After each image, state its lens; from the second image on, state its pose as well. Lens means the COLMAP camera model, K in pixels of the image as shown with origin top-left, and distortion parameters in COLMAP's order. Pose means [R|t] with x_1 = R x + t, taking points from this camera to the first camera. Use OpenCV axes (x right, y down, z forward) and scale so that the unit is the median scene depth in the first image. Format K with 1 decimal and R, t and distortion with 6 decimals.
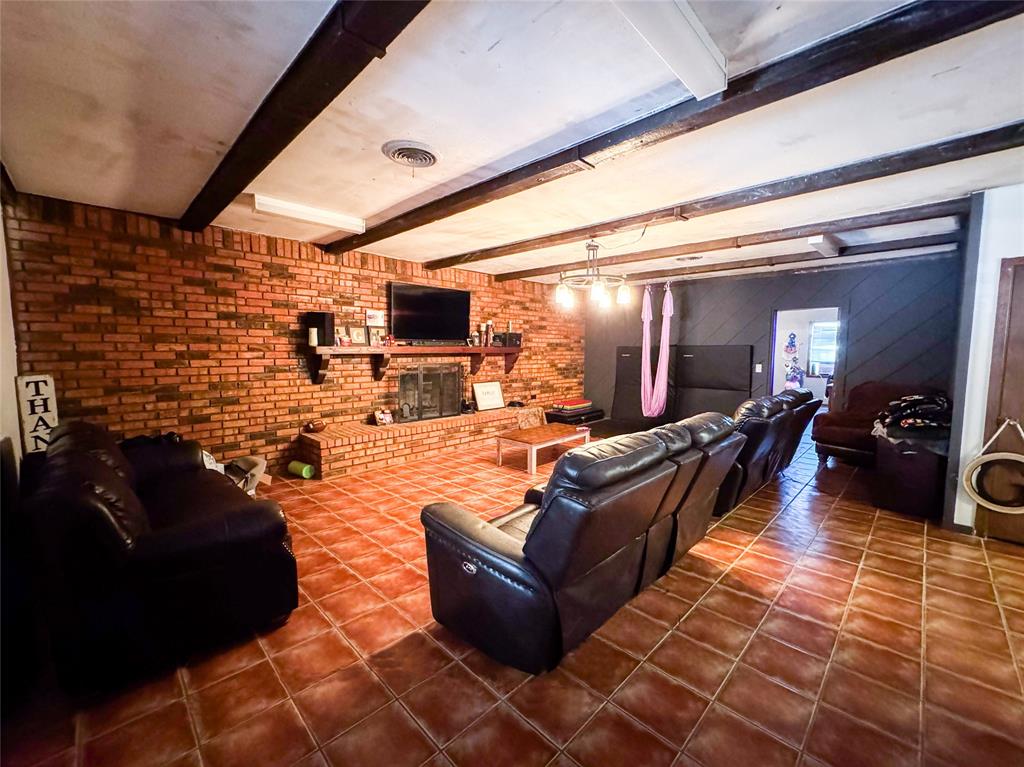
lens RADIAL K [[415.5, 0, 514.2], [0, 415.5, 383.8], [0, 0, 1]] dist [-0.007619, -0.001009]
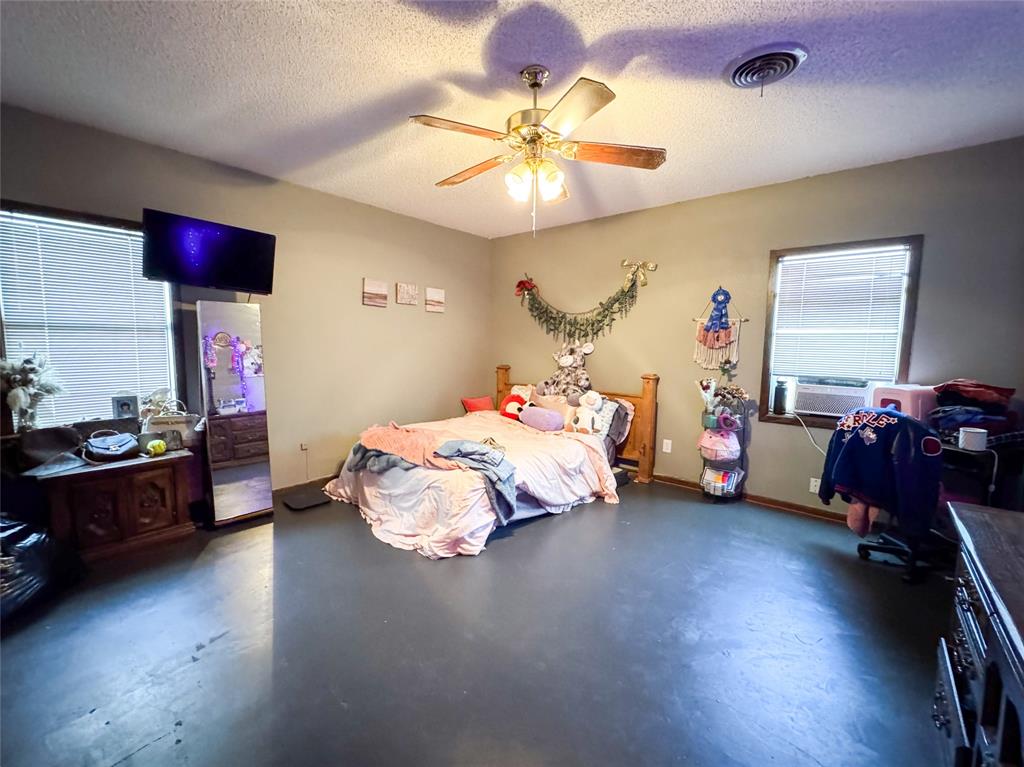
lens RADIAL K [[415.5, 0, 510.2], [0, 415.5, 384.1], [0, 0, 1]] dist [-0.007619, -0.001009]
pose [[0.998053, 0.003593, 0.062268, 0.482996], [-0.004733, 0.999824, 0.018157, -0.050444], [-0.062192, -0.018417, 0.997894, 0.677754]]
